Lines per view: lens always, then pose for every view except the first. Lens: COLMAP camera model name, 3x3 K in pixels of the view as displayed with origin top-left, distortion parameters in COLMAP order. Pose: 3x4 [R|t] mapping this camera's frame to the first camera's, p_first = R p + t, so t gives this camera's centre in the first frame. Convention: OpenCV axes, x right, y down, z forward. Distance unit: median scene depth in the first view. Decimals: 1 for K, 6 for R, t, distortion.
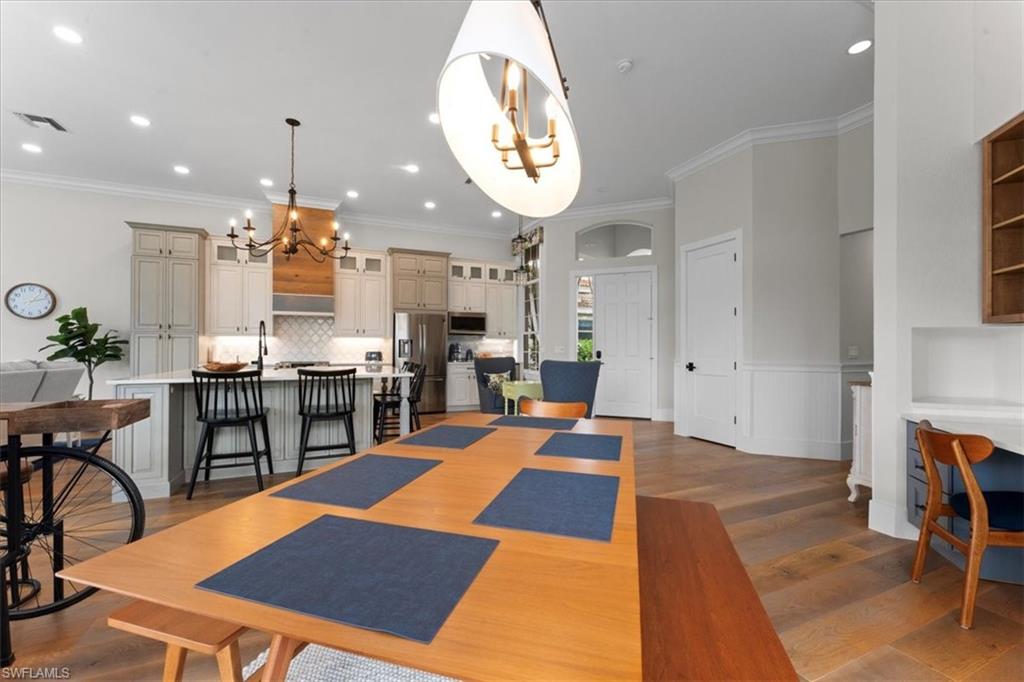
lens RADIAL K [[416.0, 0, 514.1], [0, 416.0, 349.4], [0, 0, 1]] dist [-0.000452, -0.000044]
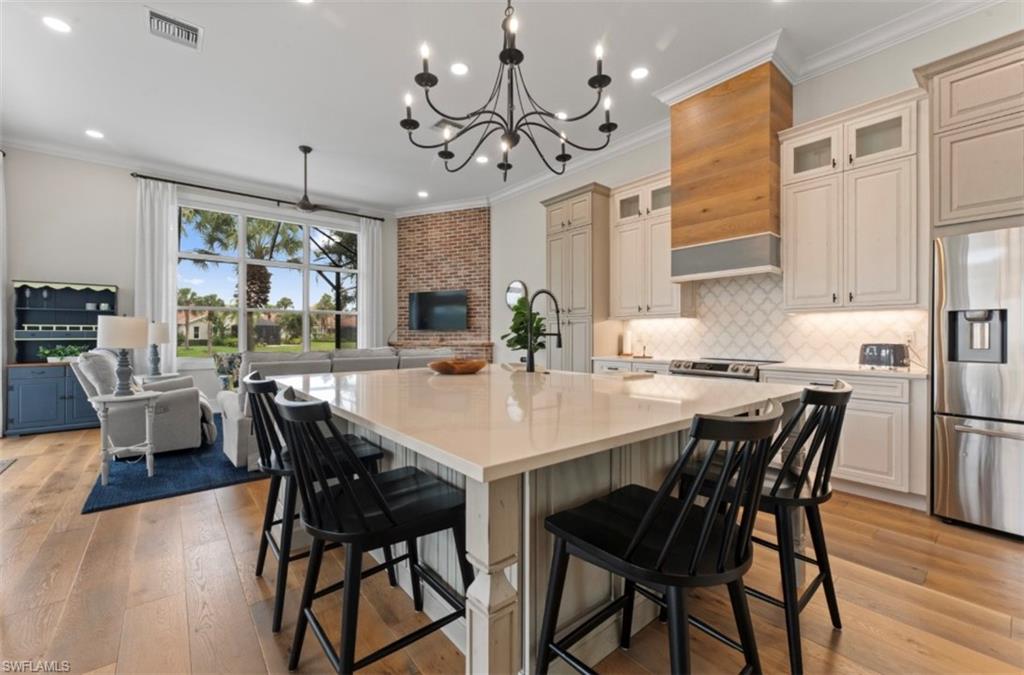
lens RADIAL K [[415.4, 0, 509.9], [0, 415.4, 333.9], [0, 0, 1]] dist [0.000134, 0.000067]
pose [[0.267815, -0.004233, -0.963461, -0.035599], [-0.000479, 0.999990, -0.004526, -0.002684], [0.963470, 0.001673, 0.267811, 0.547465]]
